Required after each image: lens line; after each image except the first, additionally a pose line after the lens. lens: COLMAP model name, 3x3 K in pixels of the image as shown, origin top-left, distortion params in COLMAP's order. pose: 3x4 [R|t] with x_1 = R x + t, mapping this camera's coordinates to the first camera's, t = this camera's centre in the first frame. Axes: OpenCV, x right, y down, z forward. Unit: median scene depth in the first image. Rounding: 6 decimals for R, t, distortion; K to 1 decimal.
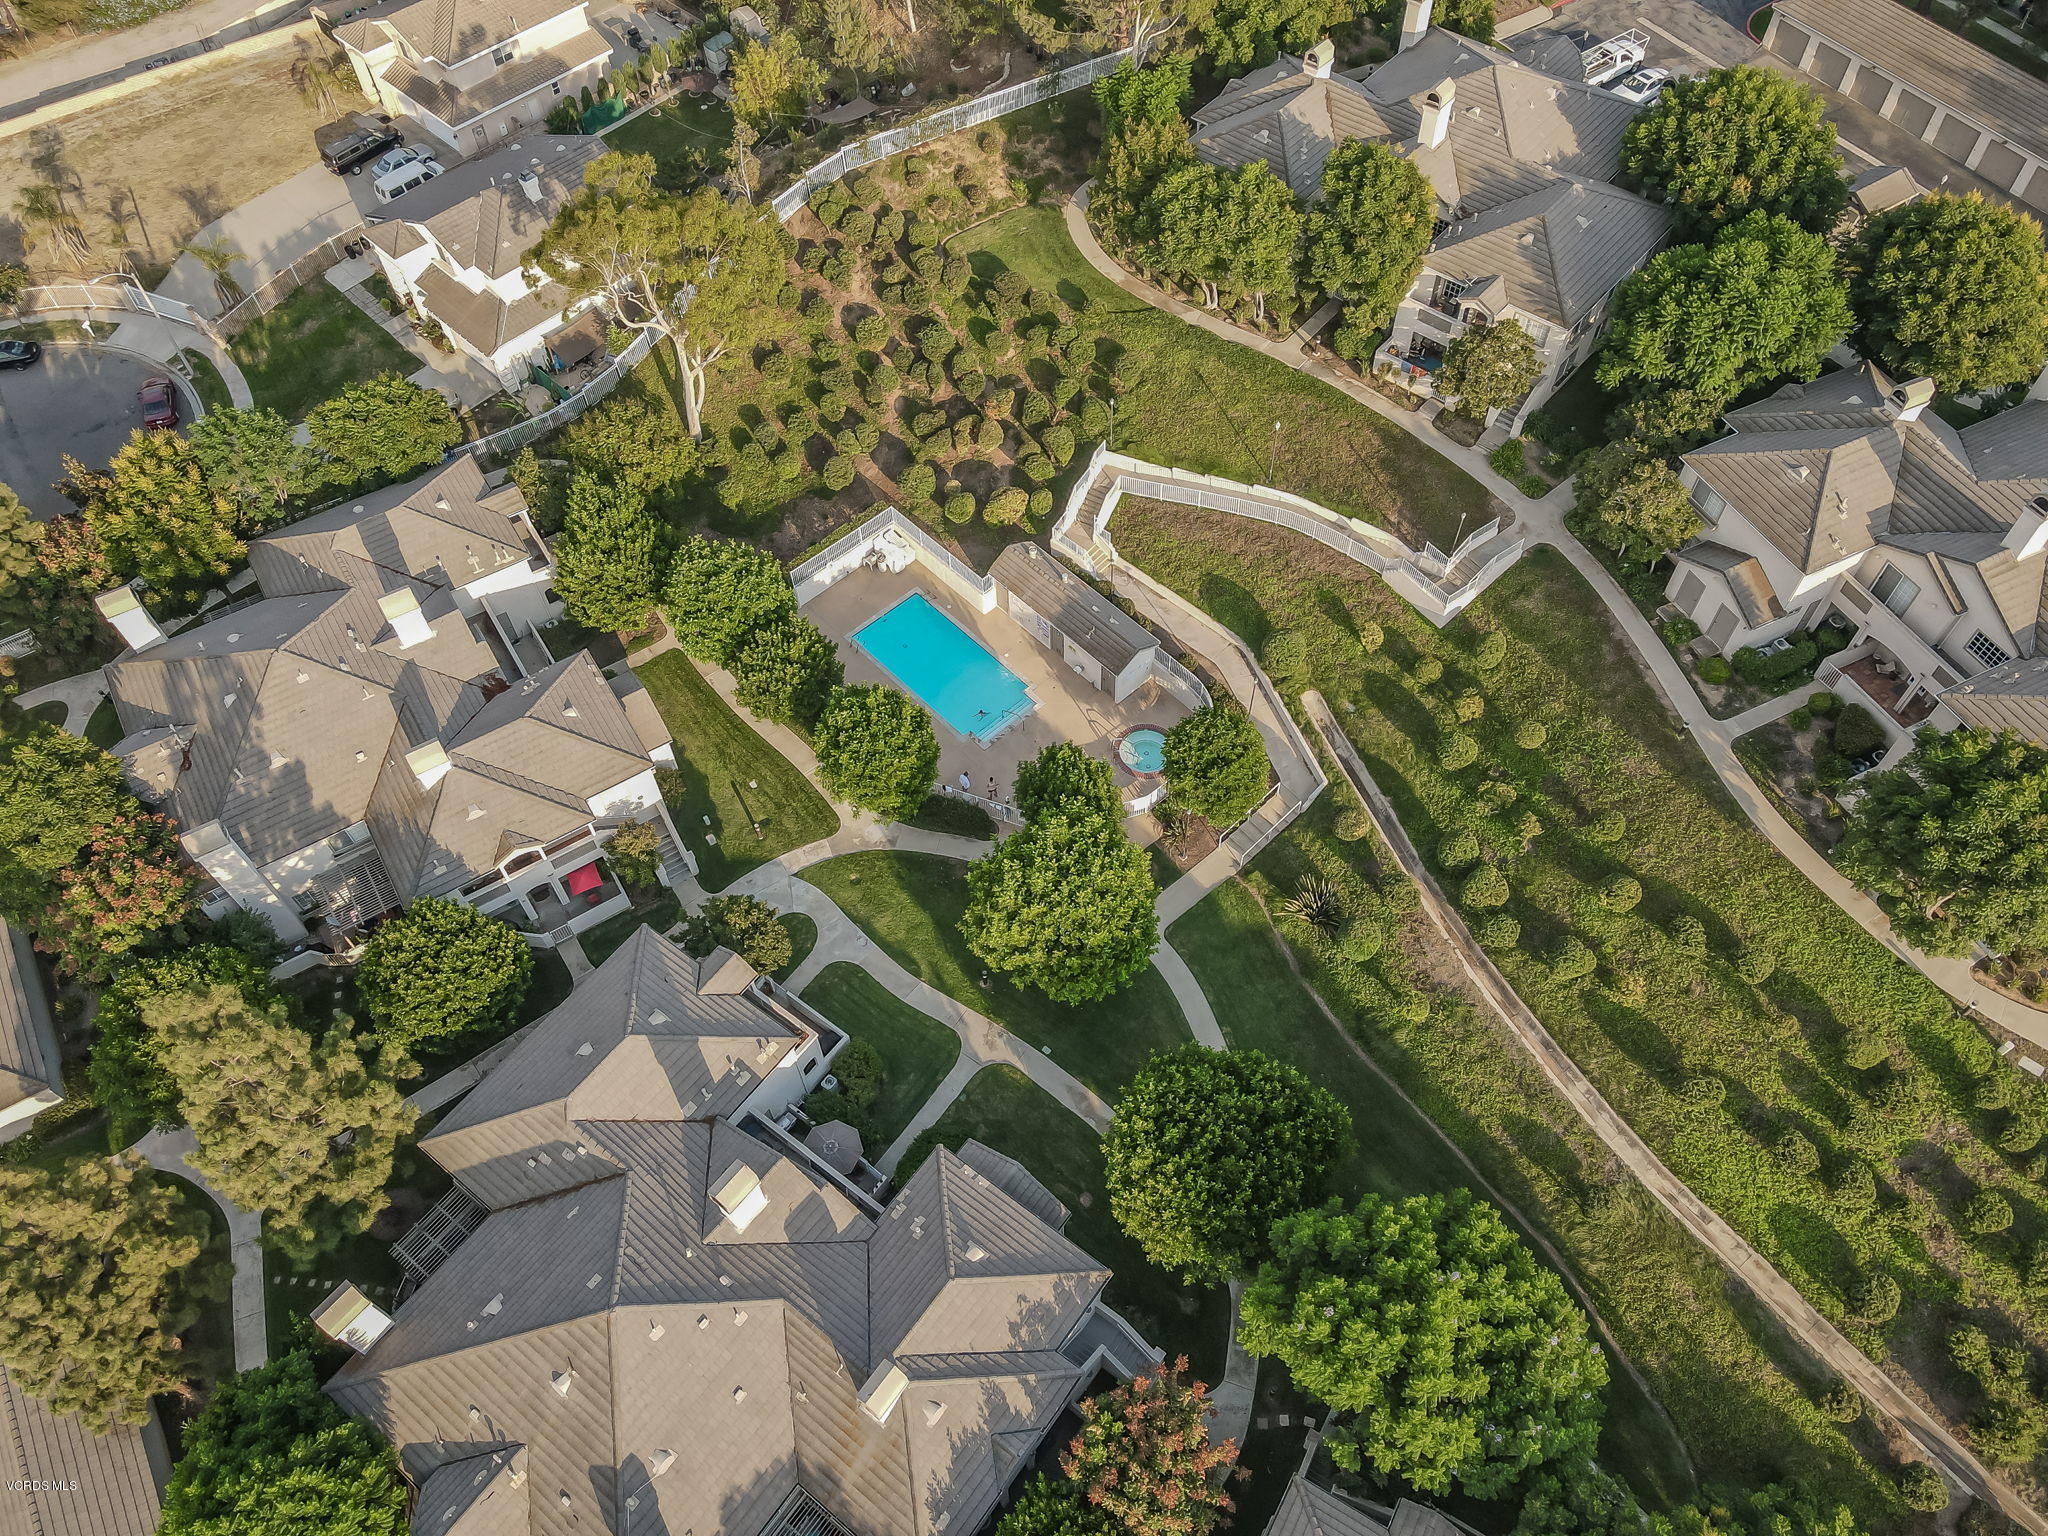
lens RADIAL K [[1513.7, 0, 1024.0], [0, 1513.7, 768.0], [0, 0, 1]] dist [0.013491, 0.004703]
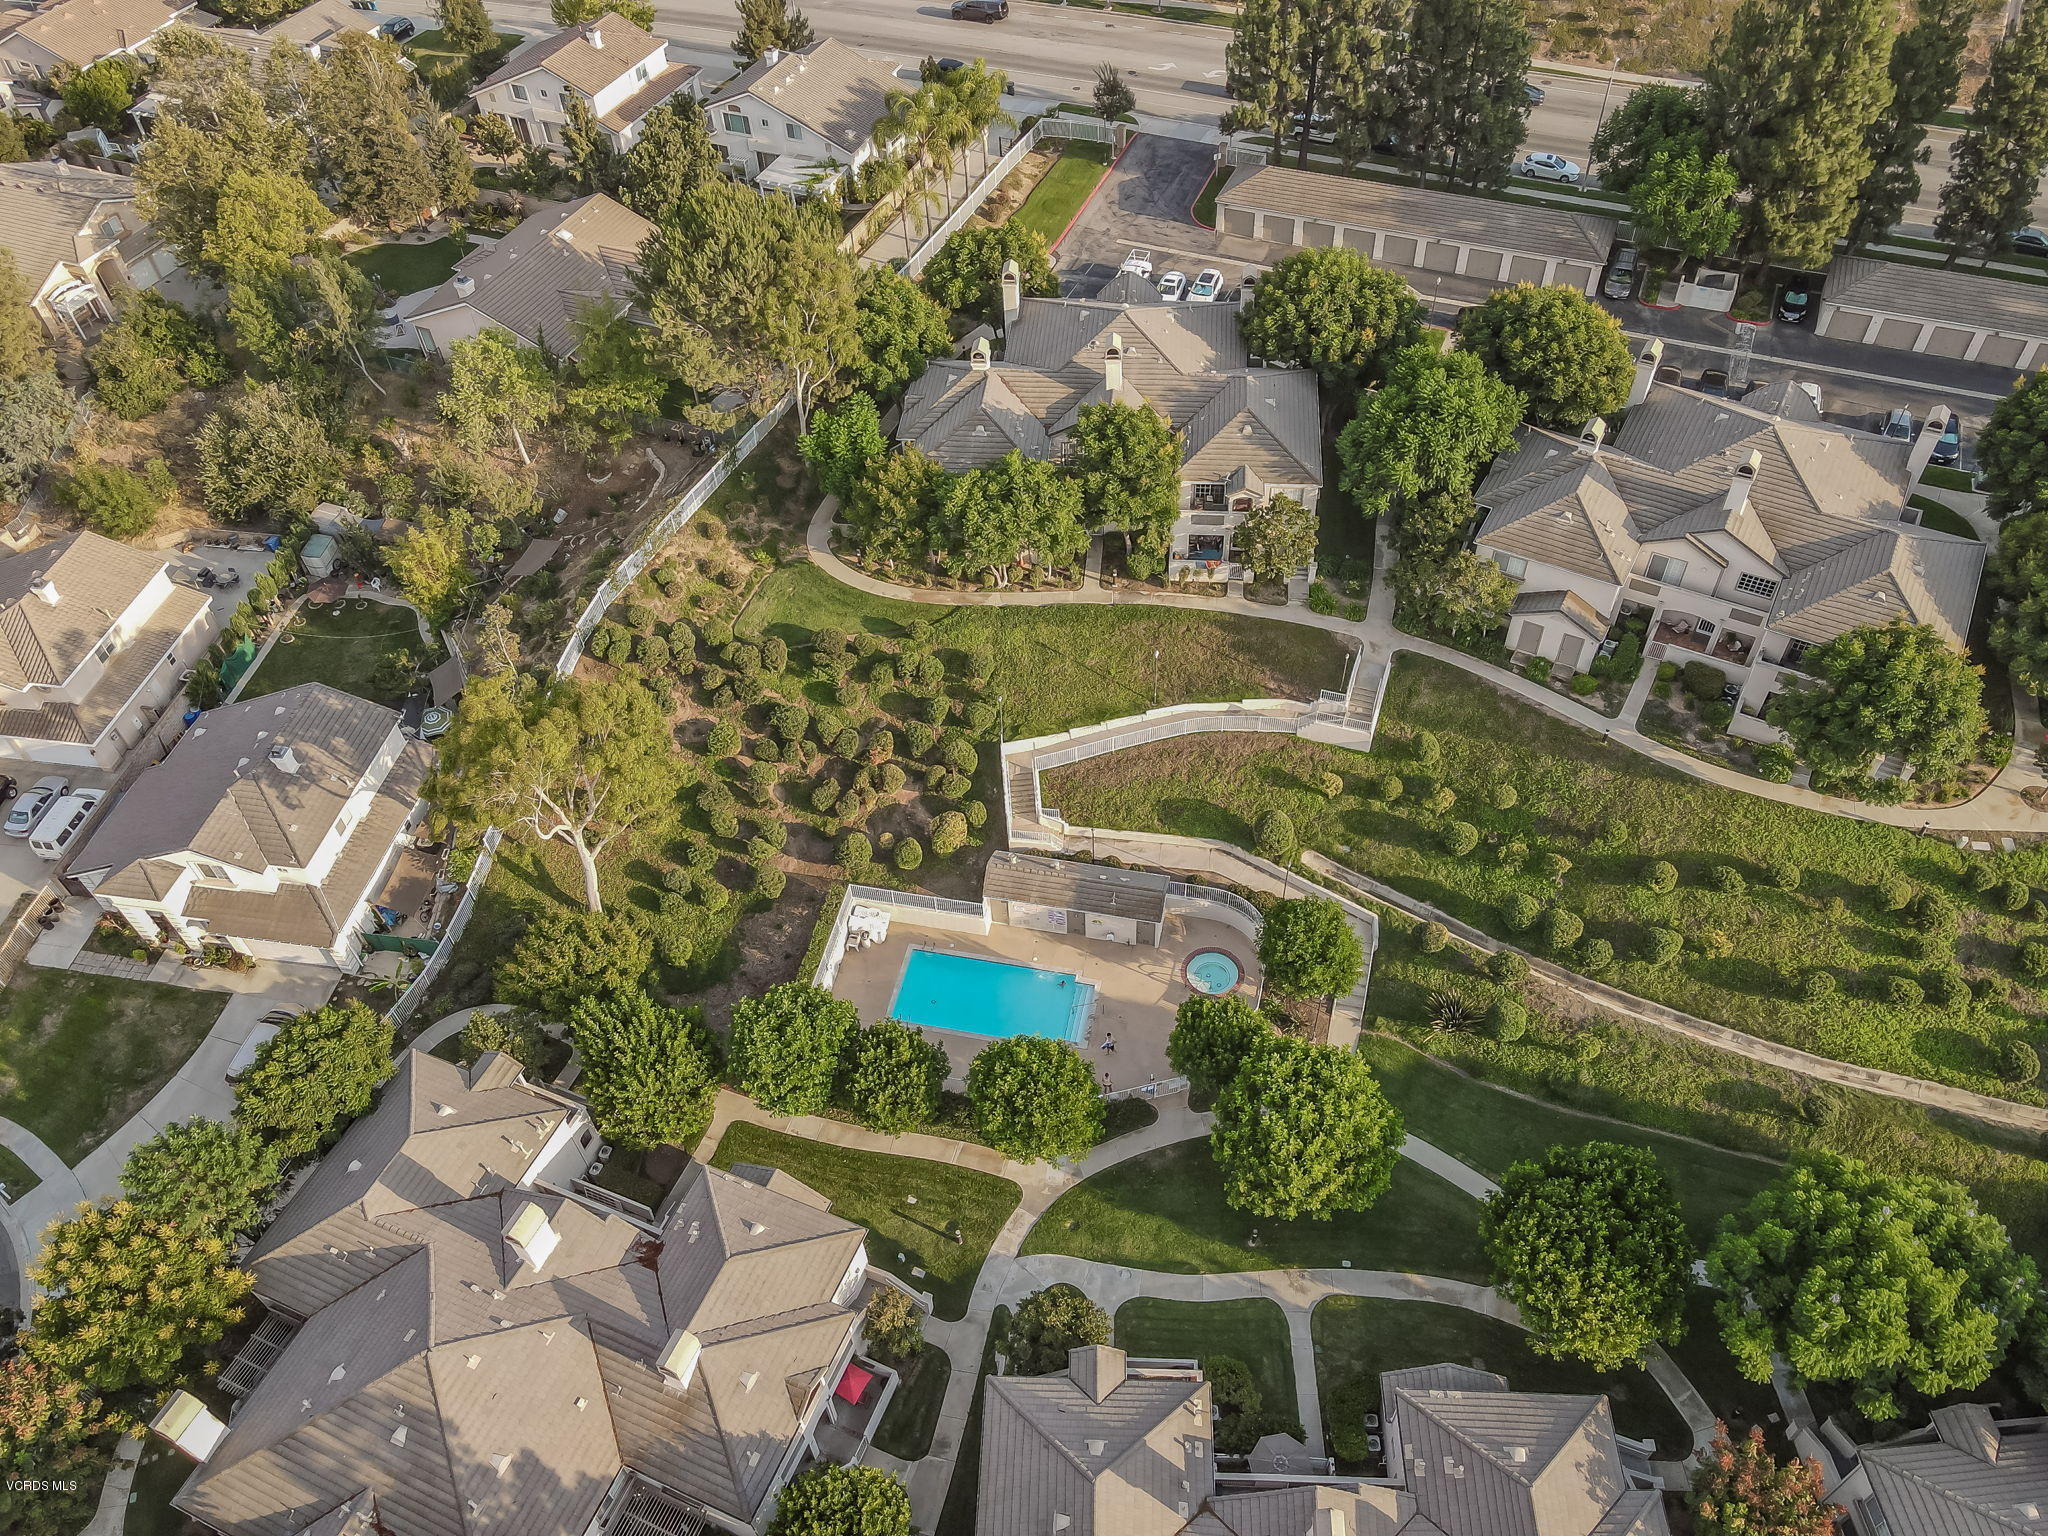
lens RADIAL K [[1534.6, 0, 1024.0], [0, 1534.6, 768.0], [0, 0, 1]] dist [-0.026257, 0.095214]
pose [[0.818247, -0.427995, 0.383786, -0.375353], [0.478719, 0.876929, -0.042702, -0.153462], [-0.318277, 0.218667, 0.922434, 0.024972]]
